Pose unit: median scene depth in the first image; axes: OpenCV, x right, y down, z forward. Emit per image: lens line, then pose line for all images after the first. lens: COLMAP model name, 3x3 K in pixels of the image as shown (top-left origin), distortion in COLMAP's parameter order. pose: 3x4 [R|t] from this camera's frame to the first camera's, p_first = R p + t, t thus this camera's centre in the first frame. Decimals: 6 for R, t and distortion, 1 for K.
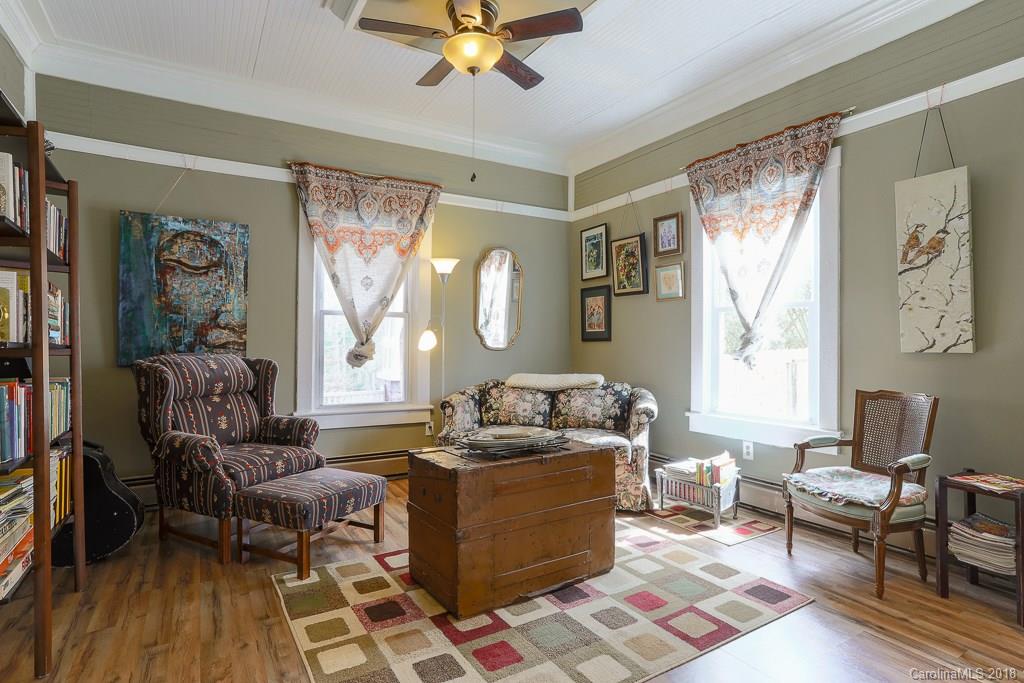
lens RADIAL K [[512.8, 0, 498.4], [0, 512.8, 339.9], [0, 0, 1]] dist [-0.054052, 0.034889]
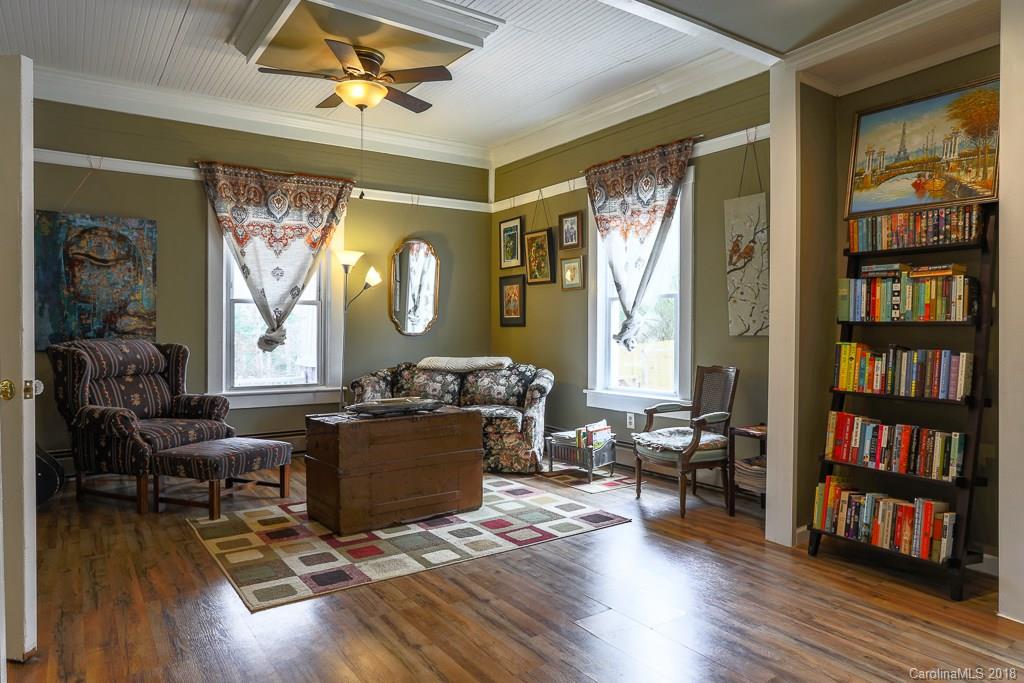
lens RADIAL K [[596.5, 0, 581.7], [0, 596.5, 335.6], [0, 0, 1]] dist [-0.029693, 0.014583]
pose [[0.982271, -0.004366, 0.187416, 0.161823], [0.000846, 0.999822, 0.018859, -0.003640], [-0.187465, -0.018366, 0.982100, -0.410573]]
